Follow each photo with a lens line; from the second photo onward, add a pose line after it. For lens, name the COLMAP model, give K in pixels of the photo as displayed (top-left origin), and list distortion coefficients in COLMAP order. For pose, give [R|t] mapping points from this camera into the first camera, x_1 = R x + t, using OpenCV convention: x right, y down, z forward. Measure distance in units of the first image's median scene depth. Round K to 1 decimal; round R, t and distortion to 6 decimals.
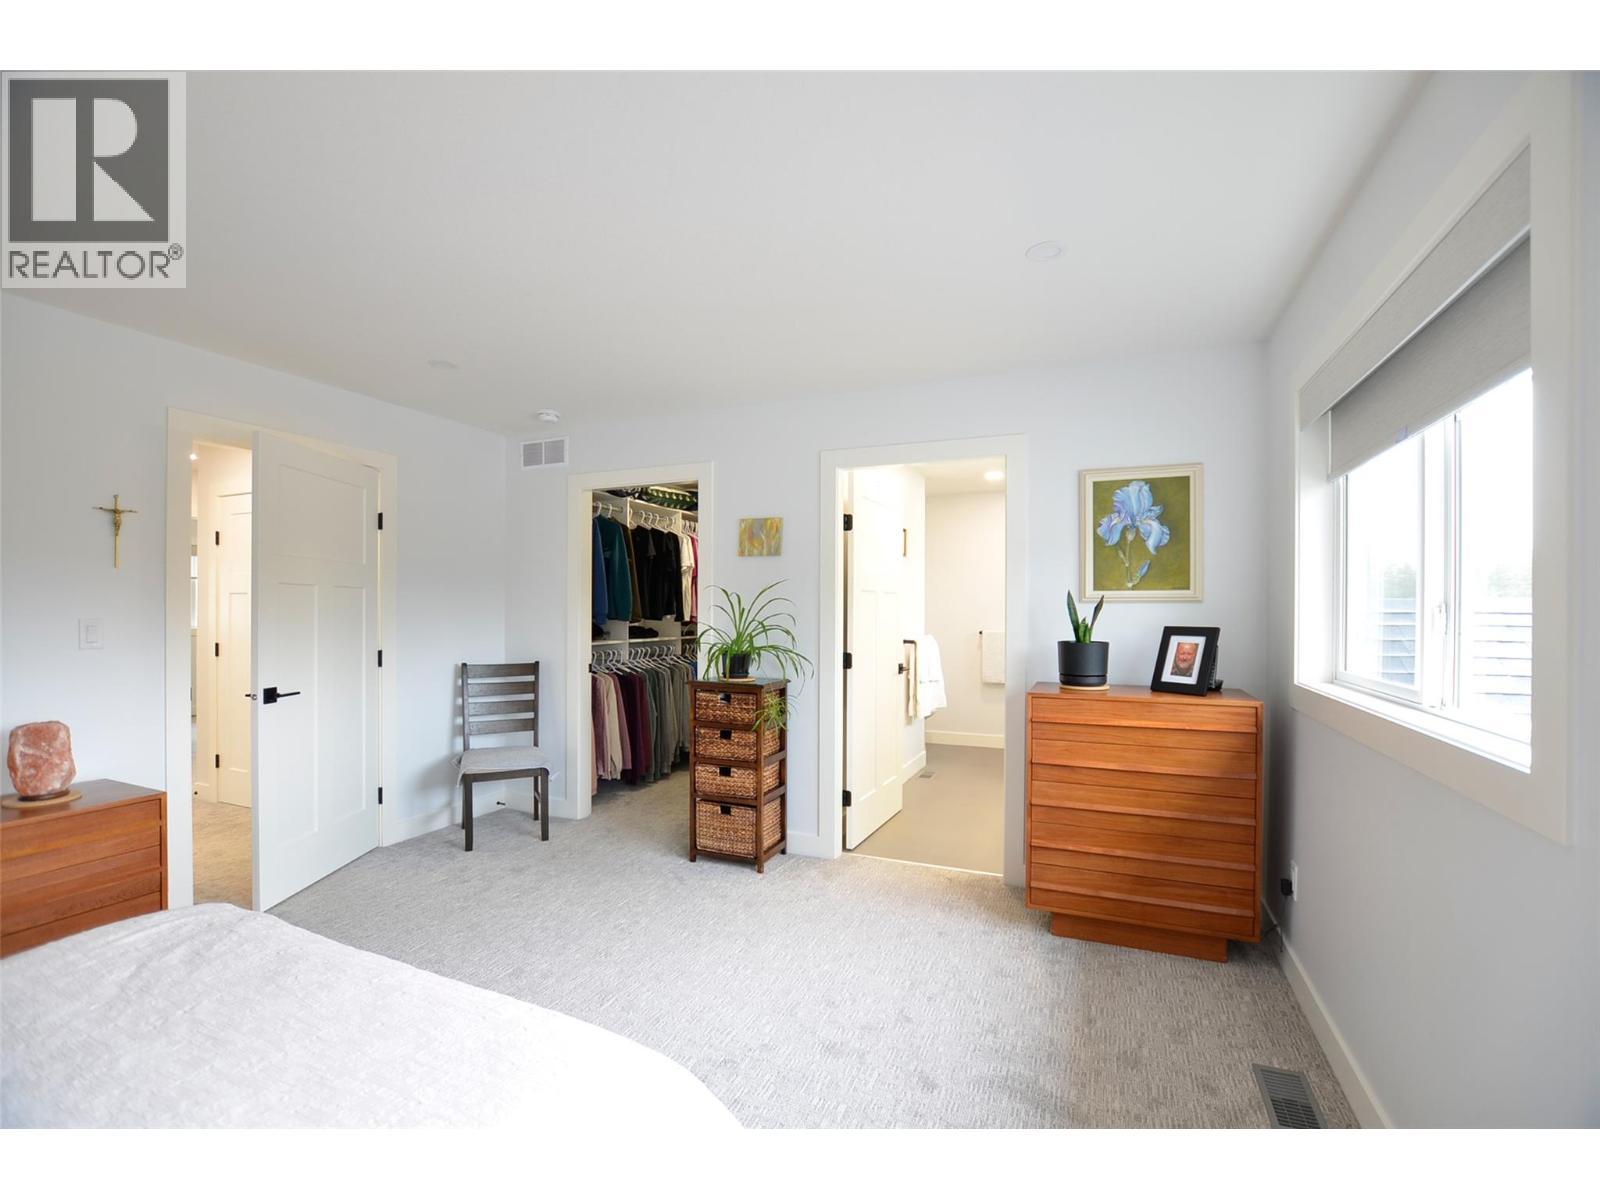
lens RADIAL K [[701.1, 0, 804.2], [0, 701.1, 612.2], [0, 0, 1]] dist [-0.027850, 0.001218]
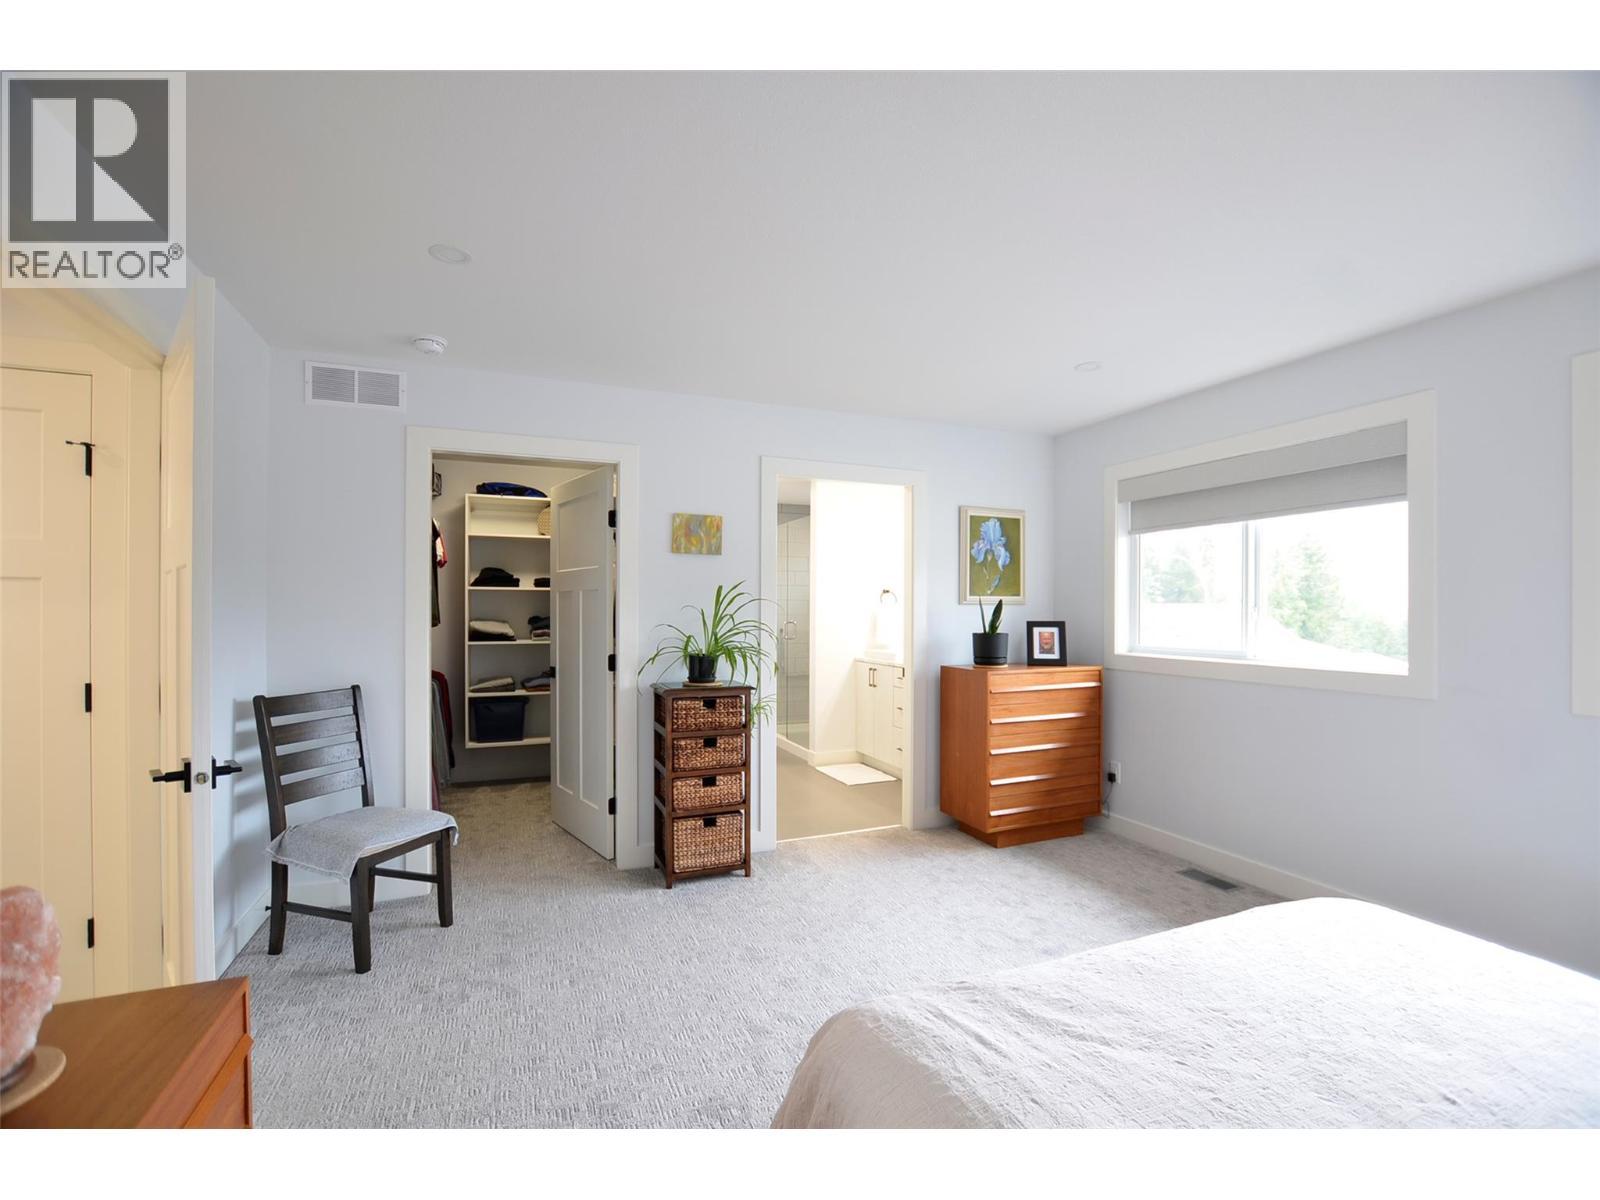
lens RADIAL K [[701.1, 0, 804.2], [0, 701.1, 612.2], [0, 0, 1]] dist [-0.027850, 0.001218]
pose [[0.699780, -0.004318, 0.714346, -0.788537], [0.003616, 0.999990, 0.002502, -0.003431], [-0.714350, 0.000832, 0.699789, 0.278992]]
